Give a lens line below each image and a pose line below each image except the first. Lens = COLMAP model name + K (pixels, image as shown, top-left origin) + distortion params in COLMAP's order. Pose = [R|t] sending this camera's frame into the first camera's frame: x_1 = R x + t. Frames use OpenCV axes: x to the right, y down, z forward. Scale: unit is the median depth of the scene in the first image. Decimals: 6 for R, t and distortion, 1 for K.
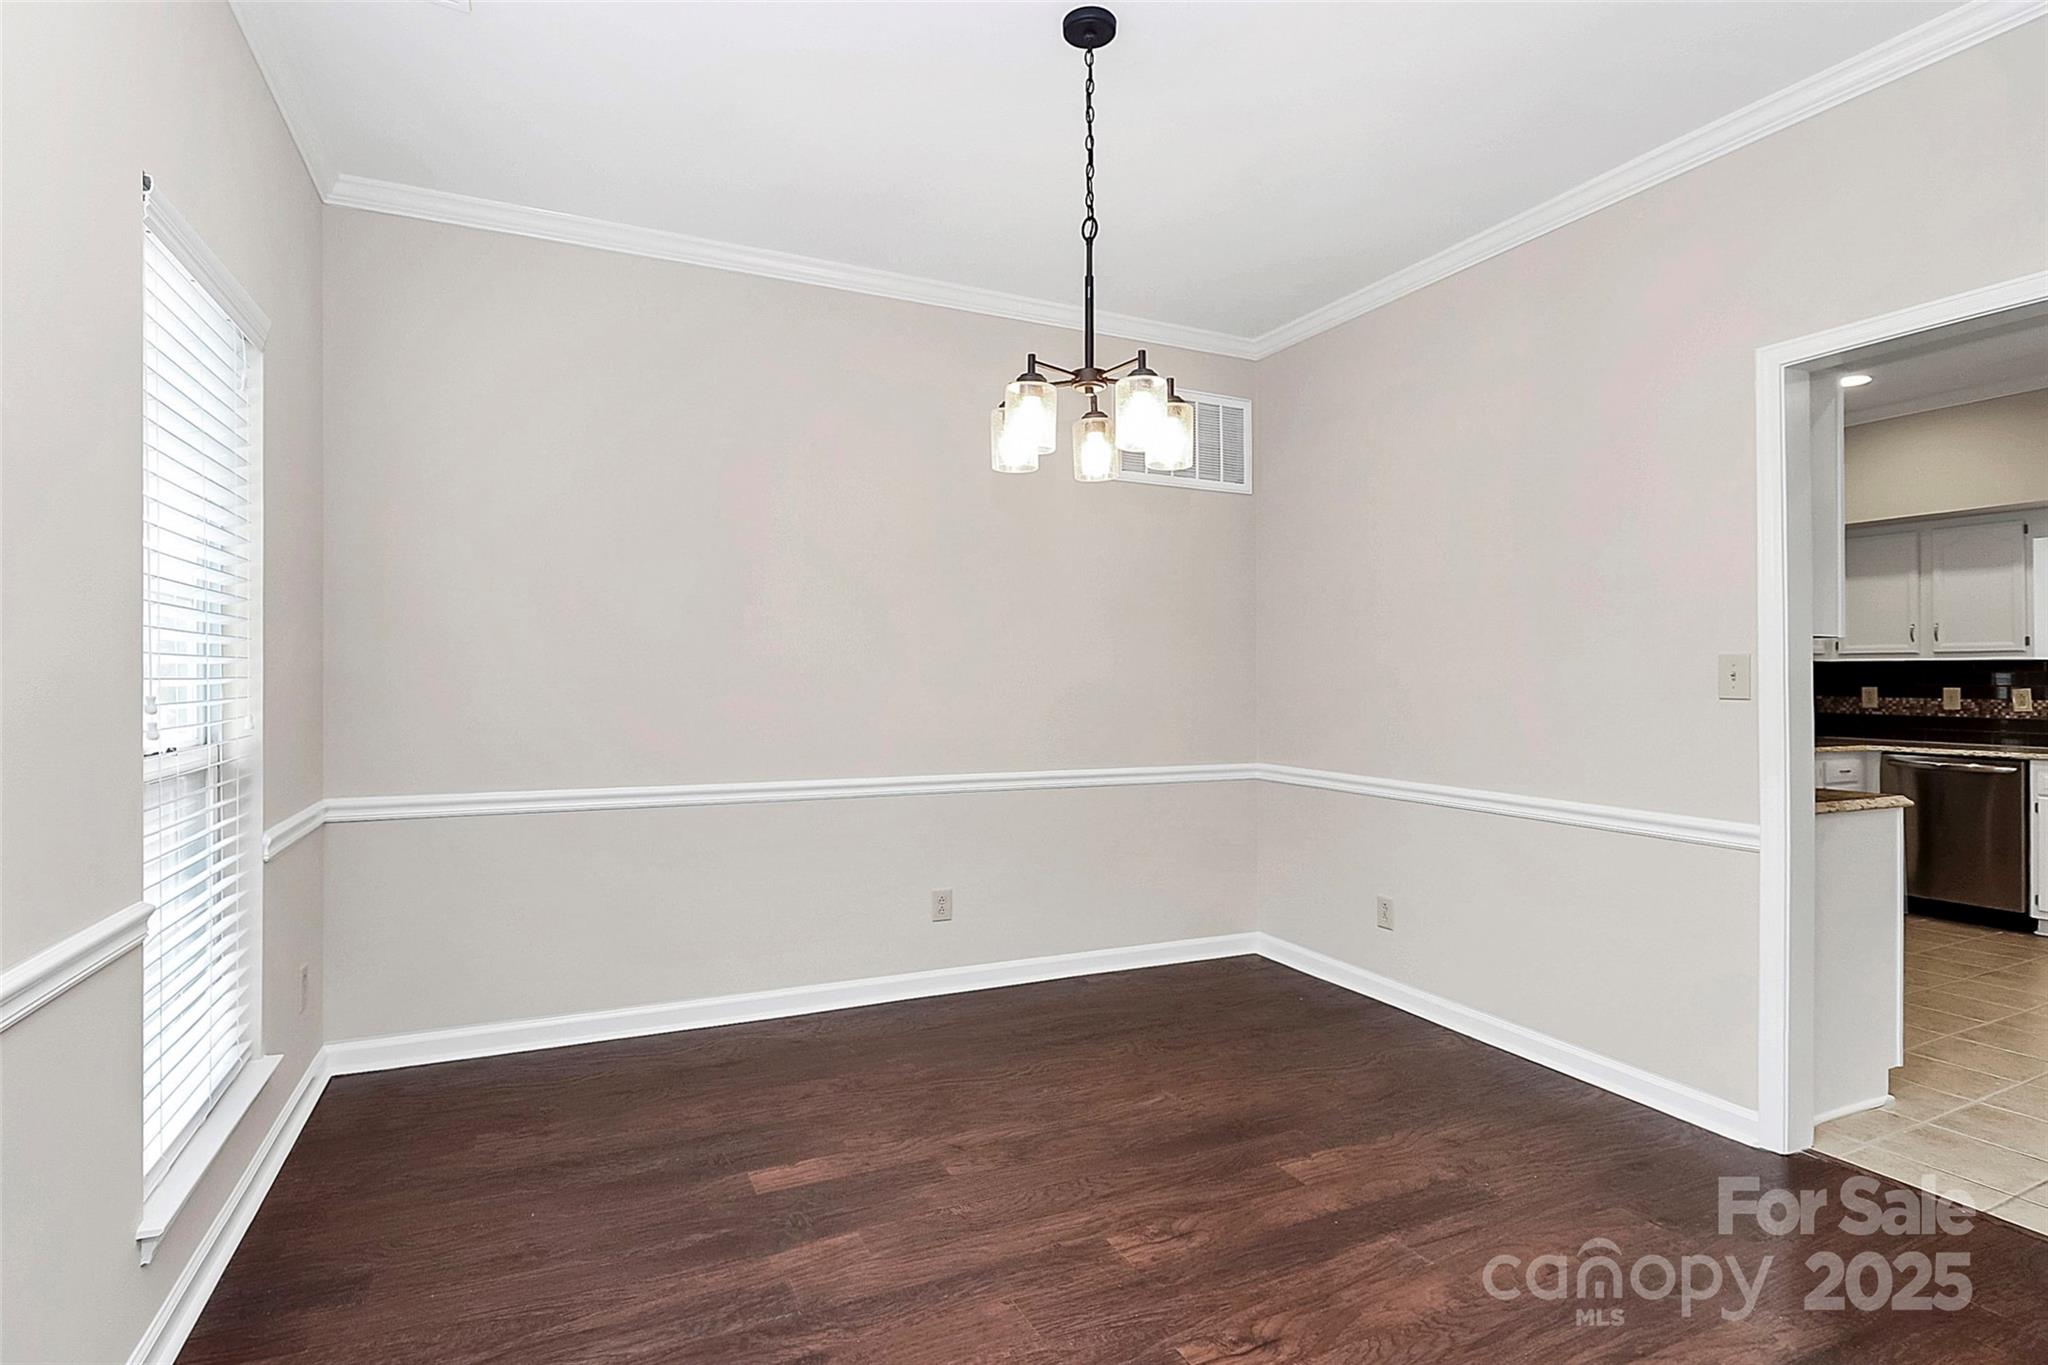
lens RADIAL K [[986.4, 0, 1036.3], [0, 986.4, 665.2], [0, 0, 1]] dist [-0.004780, -0.007694]
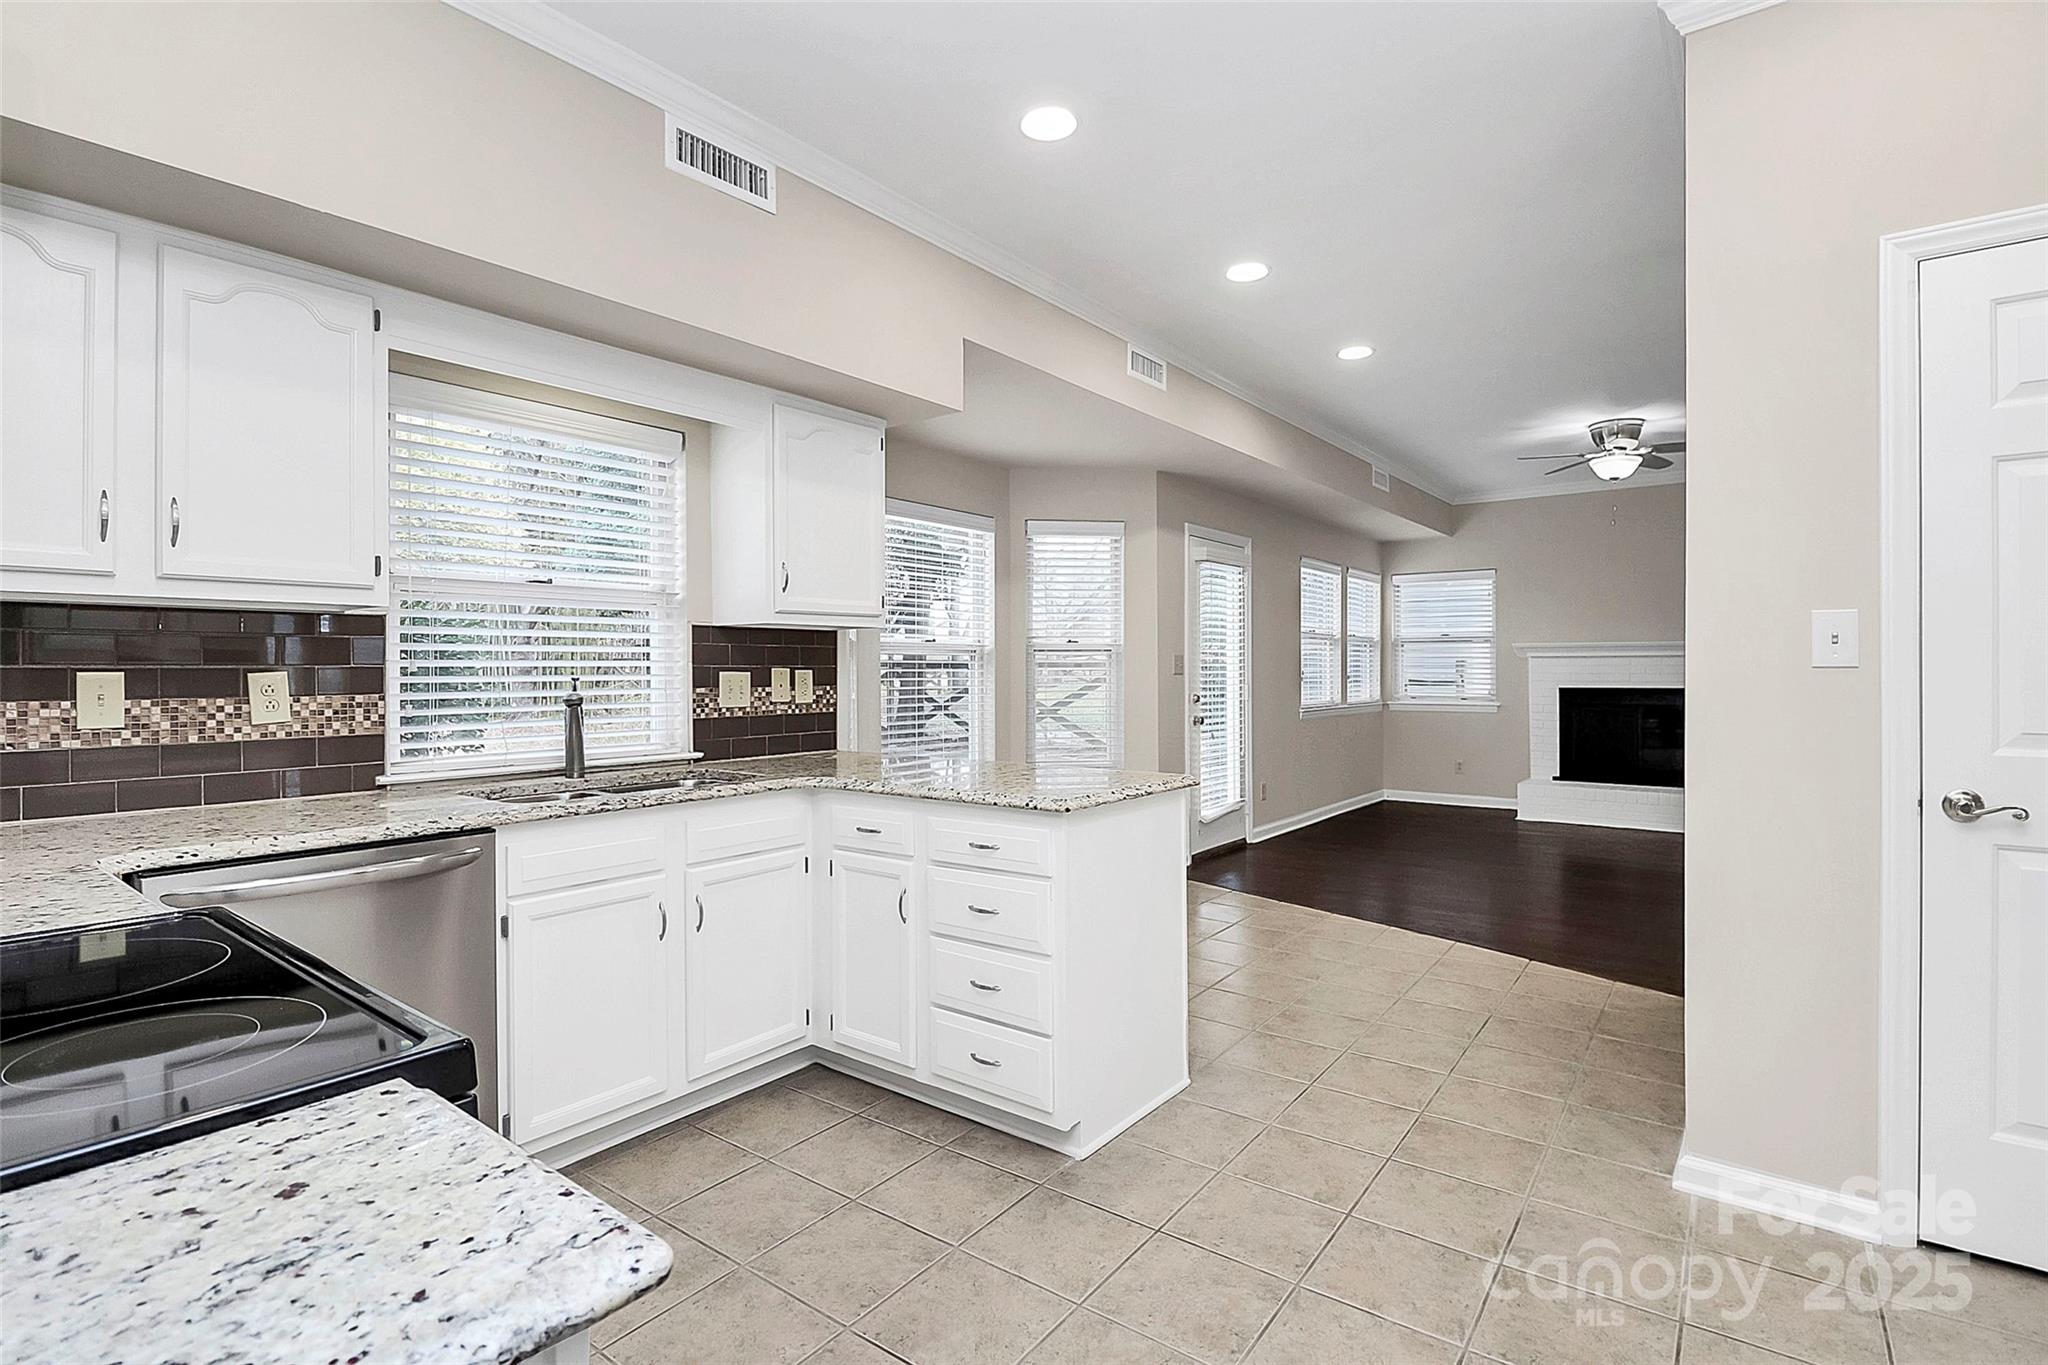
lens RADIAL K [[986.4, 0, 1011.2], [0, 986.4, 671.0], [0, 0, 1]] dist [-0.004780, -0.007694]
pose [[-0.486520, -0.005349, 0.873653, 0.433187], [-0.014948, 0.999886, -0.002202, 0.018460], [-0.873542, -0.014131, -0.486544, 0.886504]]
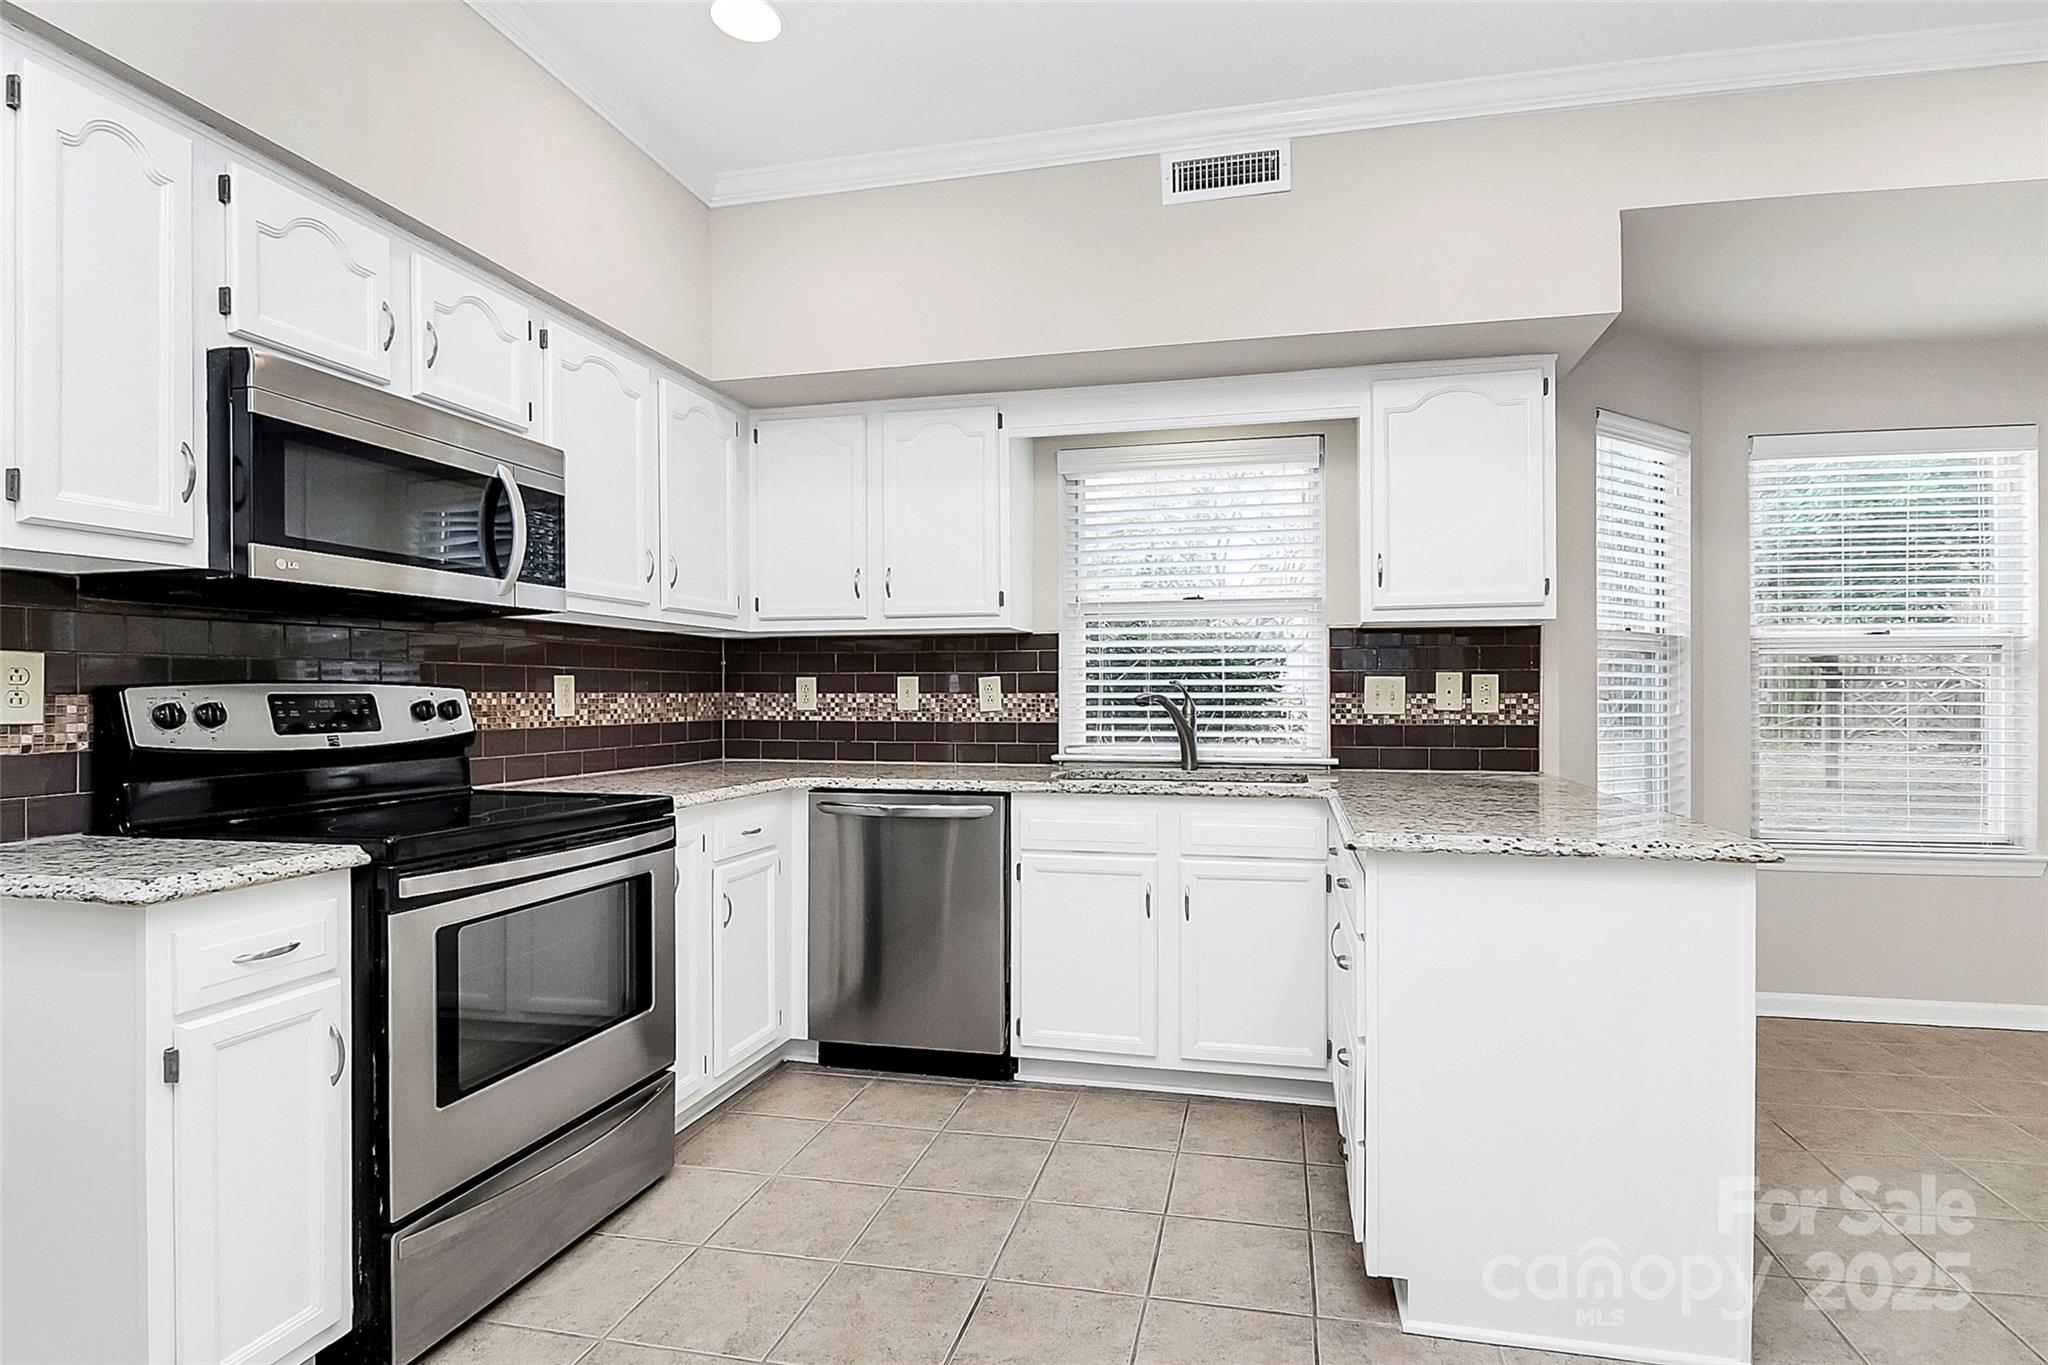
lens RADIAL K [[986.4, 0, 1090.3], [0, 986.4, 705.1], [0, 0, 1]] dist [-0.004780, -0.007694]
pose [[0.588974, -0.012460, 0.808056, 0.490925], [-0.011120, 0.999662, 0.023520, 0.025558], [-0.808075, -0.022838, 0.588636, 0.528329]]
